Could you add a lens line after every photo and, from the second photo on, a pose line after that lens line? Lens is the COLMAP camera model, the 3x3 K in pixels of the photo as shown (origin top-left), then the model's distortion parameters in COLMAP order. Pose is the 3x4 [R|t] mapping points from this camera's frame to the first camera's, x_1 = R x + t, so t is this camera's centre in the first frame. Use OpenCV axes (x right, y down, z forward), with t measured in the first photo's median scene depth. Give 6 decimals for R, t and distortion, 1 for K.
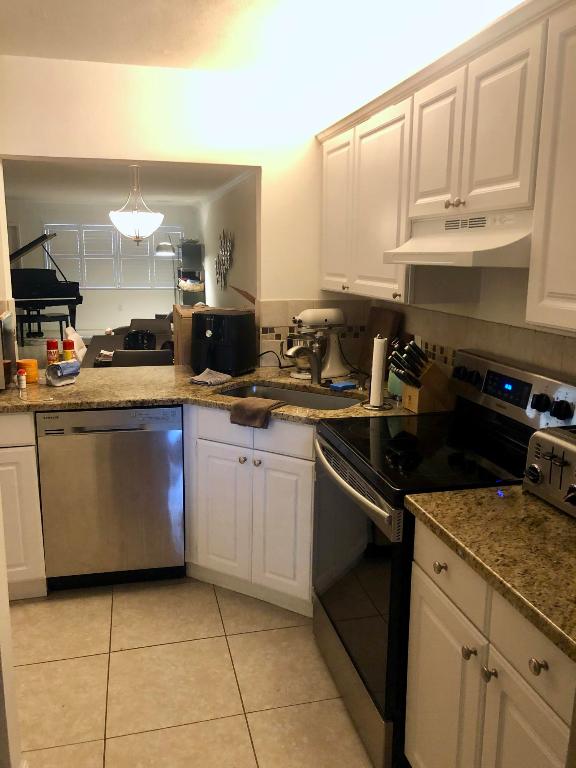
lens RADIAL K [[628.4, 0, 293.1], [0, 628.4, 382.5], [0, 0, 1]] dist [0.012910, -0.000457]
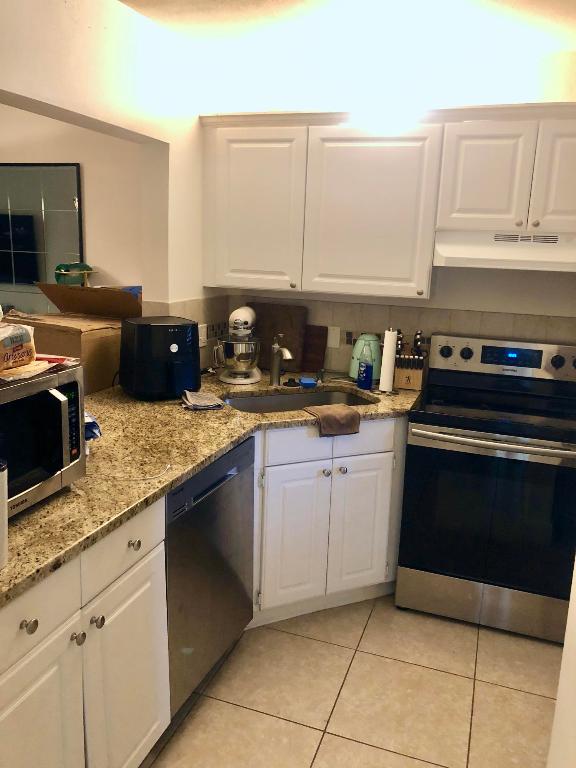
lens RADIAL K [[628.4, 0, 292.6], [0, 628.4, 386.7], [0, 0, 1]] dist [0.012910, -0.000457]
pose [[0.548516, -0.173014, 0.818044, -0.895406], [0.135032, 0.983845, 0.117539, -0.128598], [-0.825165, 0.045990, 0.563017, 0.516001]]
